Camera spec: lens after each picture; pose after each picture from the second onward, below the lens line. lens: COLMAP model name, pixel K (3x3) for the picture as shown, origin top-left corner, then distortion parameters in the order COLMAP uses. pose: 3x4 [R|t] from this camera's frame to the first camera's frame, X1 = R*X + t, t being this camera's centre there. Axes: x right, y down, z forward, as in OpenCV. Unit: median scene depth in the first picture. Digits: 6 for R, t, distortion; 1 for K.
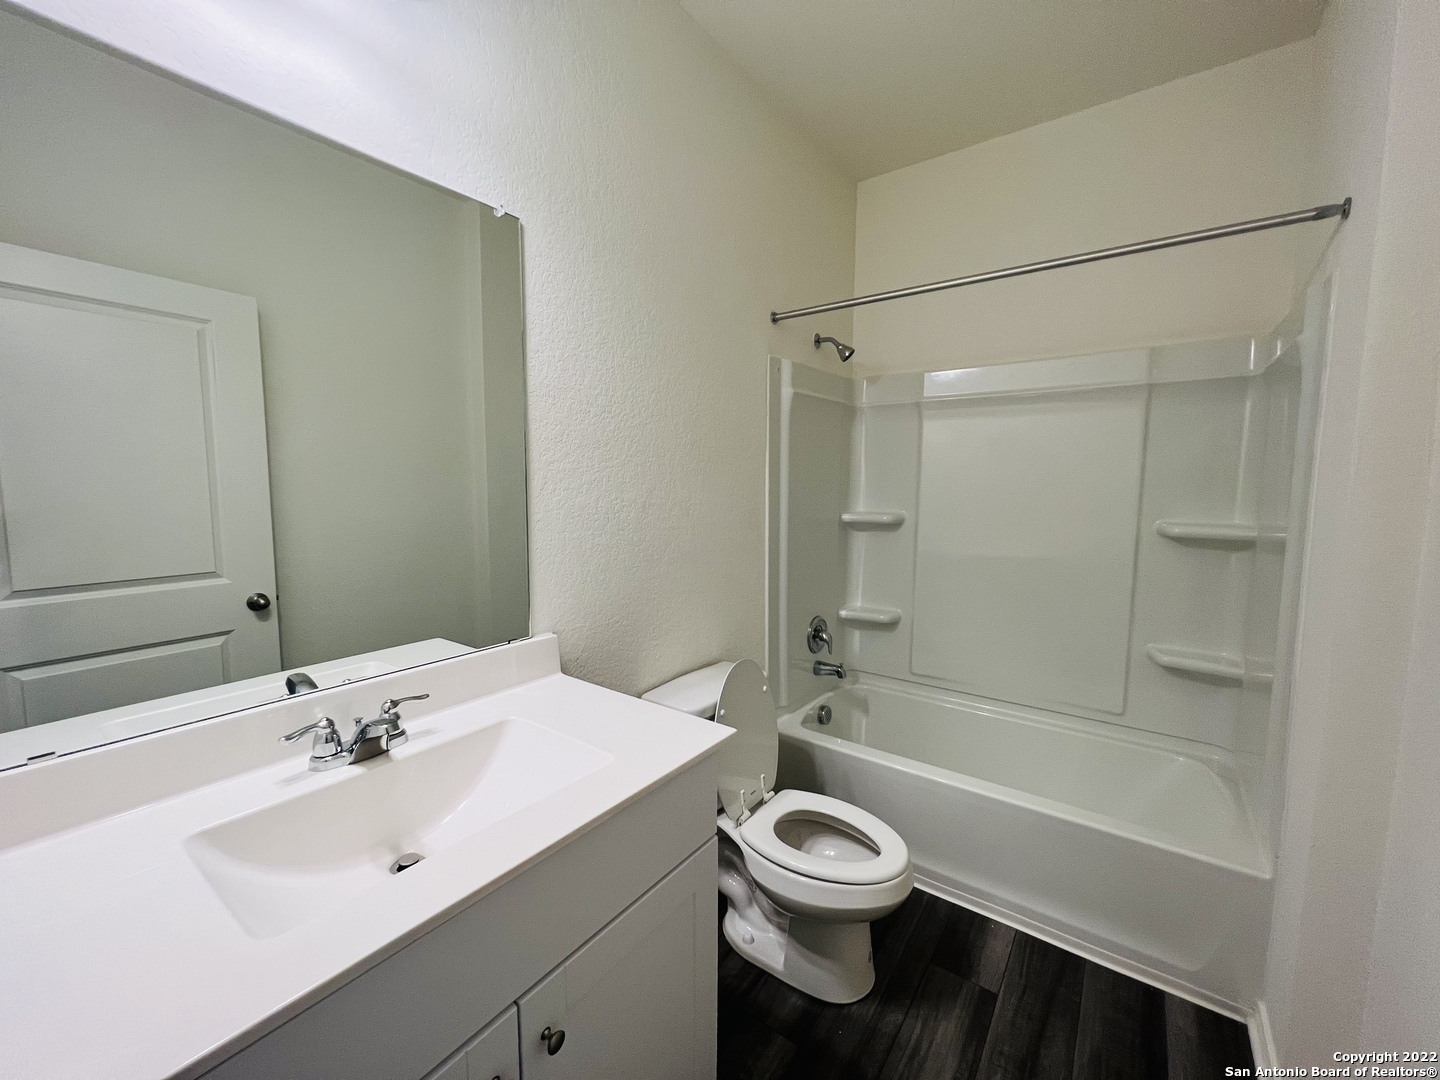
lens RADIAL K [[570.0, 0, 719.6], [0, 570.0, 533.8], [0, 0, 1]] dist [0.000633, 0.000327]
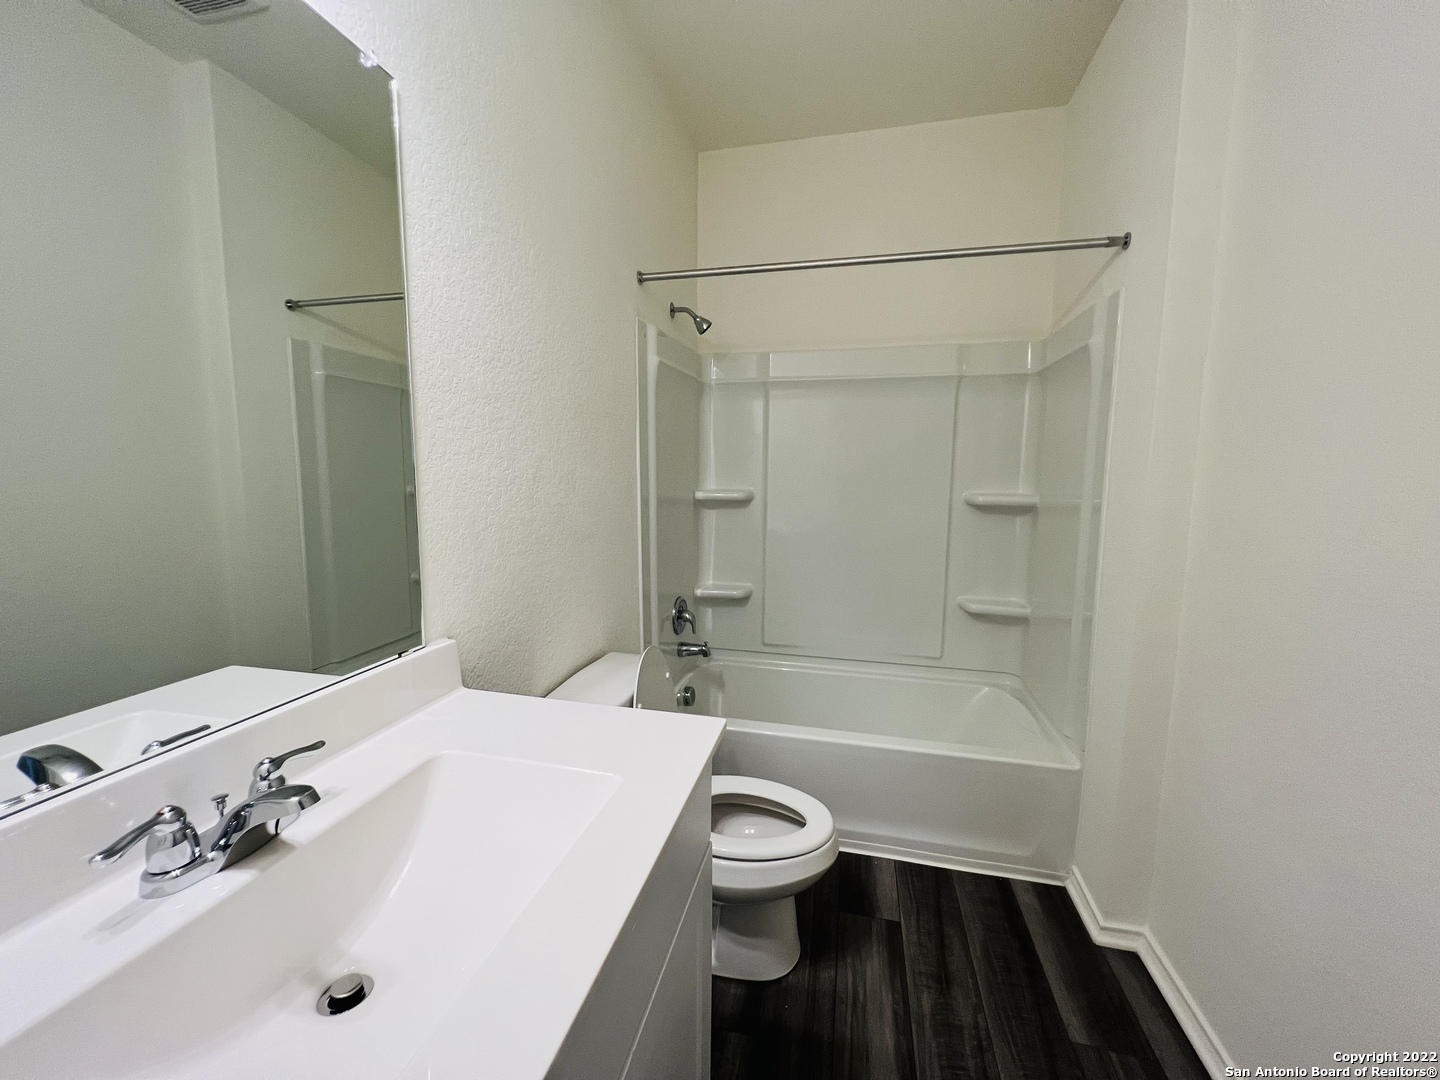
lens RADIAL K [[570.0, 0, 719.6], [0, 570.0, 533.8], [0, 0, 1]] dist [0.000633, 0.000327]
pose [[0.924554, -0.039410, 0.379008, -0.187552], [0.030449, 0.999098, 0.029611, 0.015509], [-0.379833, -0.015836, 0.924919, 0.109883]]
